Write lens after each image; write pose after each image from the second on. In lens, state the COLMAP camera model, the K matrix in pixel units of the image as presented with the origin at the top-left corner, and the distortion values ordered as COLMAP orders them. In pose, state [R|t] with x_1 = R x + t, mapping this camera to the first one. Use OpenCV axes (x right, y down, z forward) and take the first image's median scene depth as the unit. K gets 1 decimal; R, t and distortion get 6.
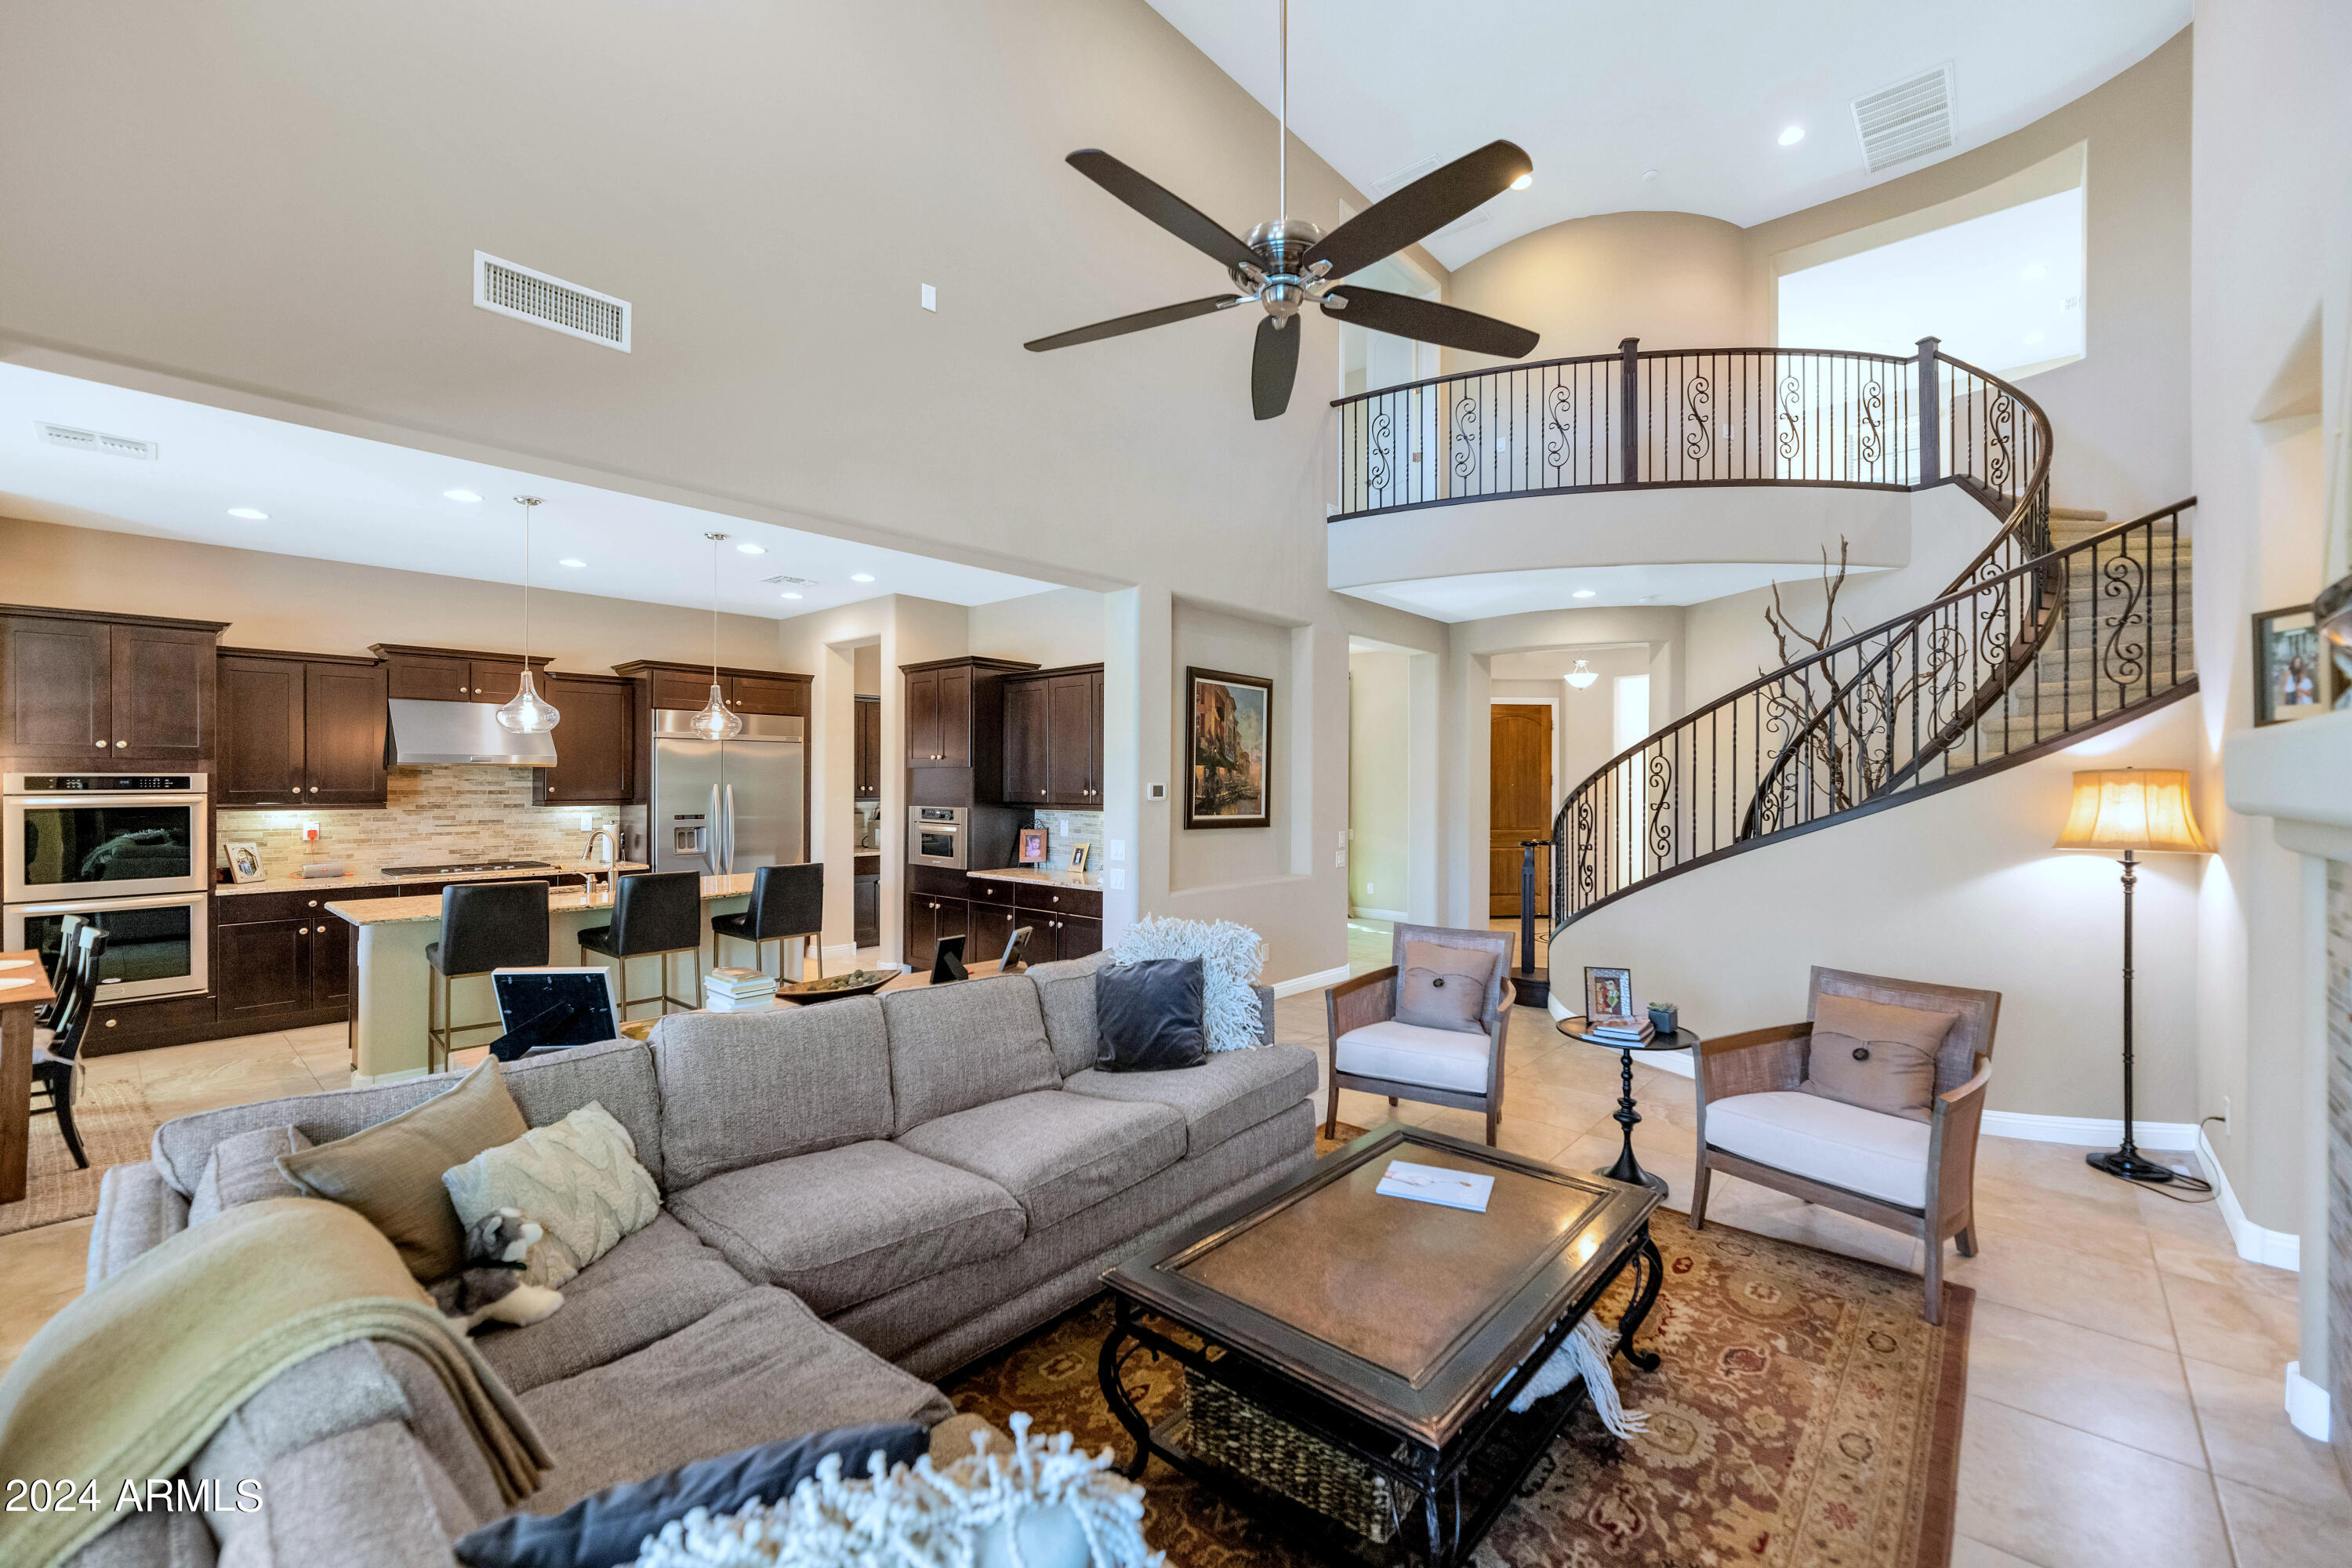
lens RADIAL K [[964.0, 0, 1203.3], [0, 964.0, 776.8], [0, 0, 1]] dist [0.000715, 0.000076]
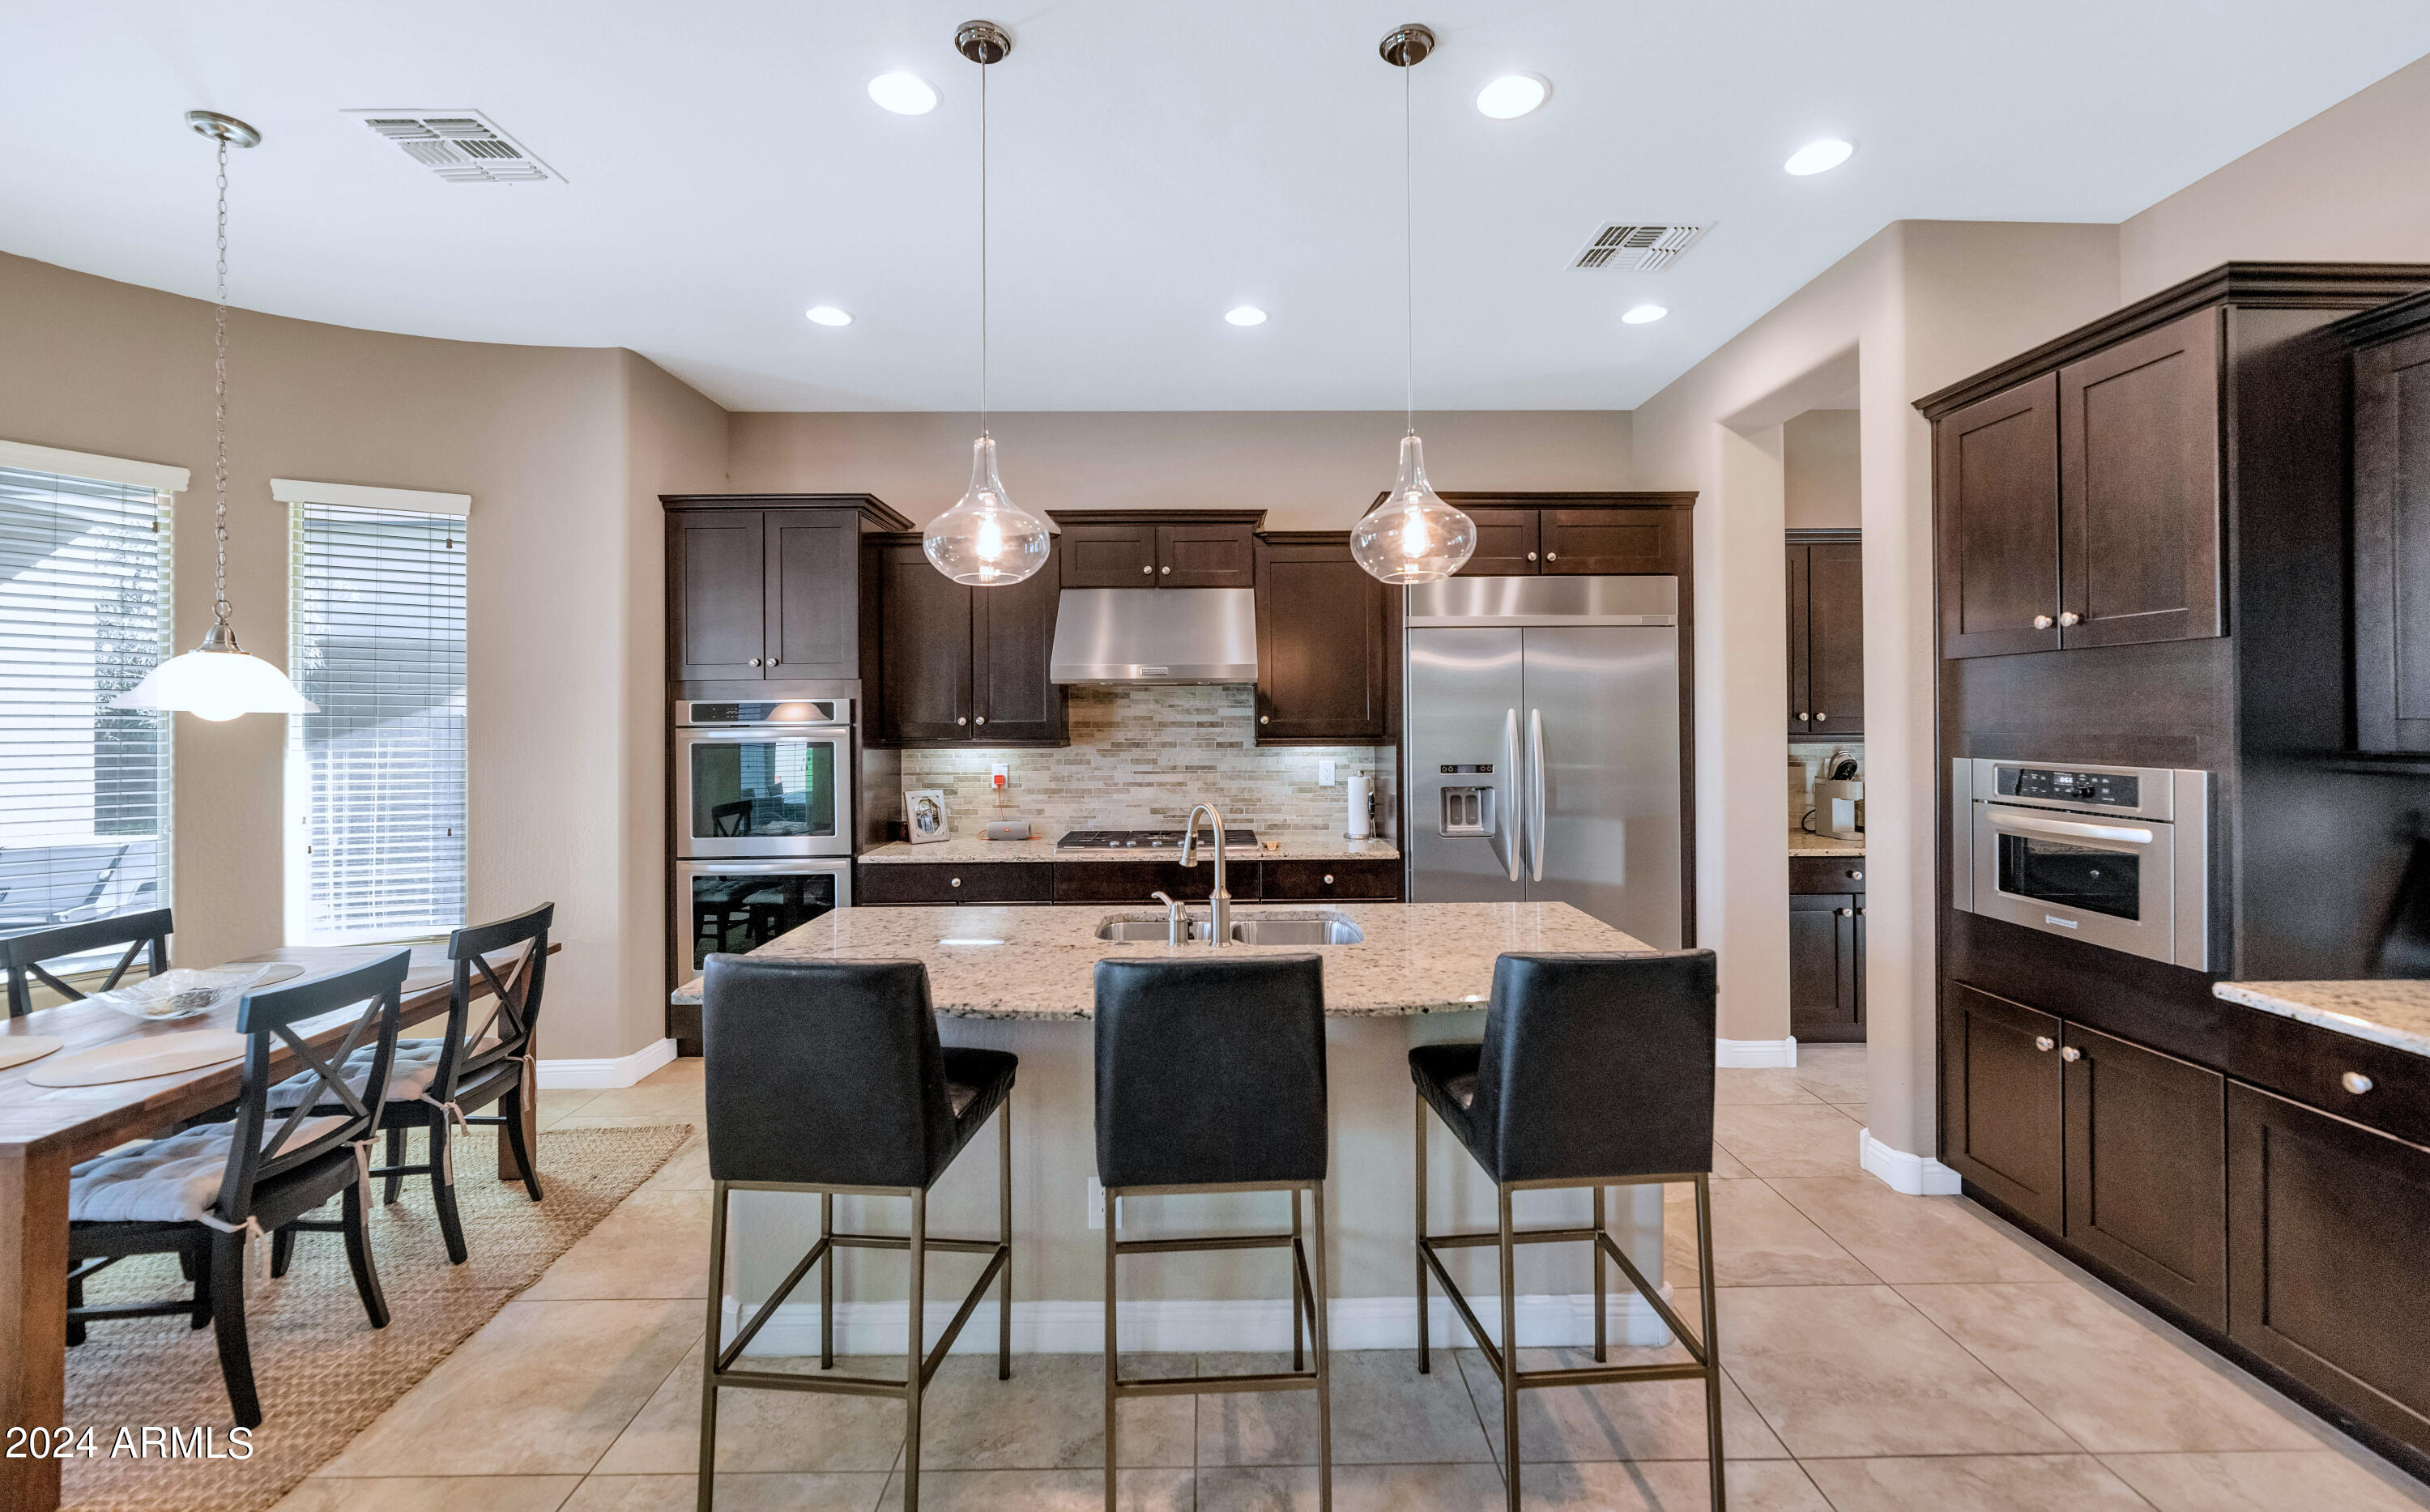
lens RADIAL K [[984.3, 0, 1212.5], [0, 984.3, 715.4], [0, 0, 1]] dist [0.007465, 0.000036]
pose [[0.653787, -0.009924, -0.756614, -0.207741], [0.011621, 0.999928, -0.003074, 0.011531], [0.756589, -0.006782, 0.653855, 0.540848]]
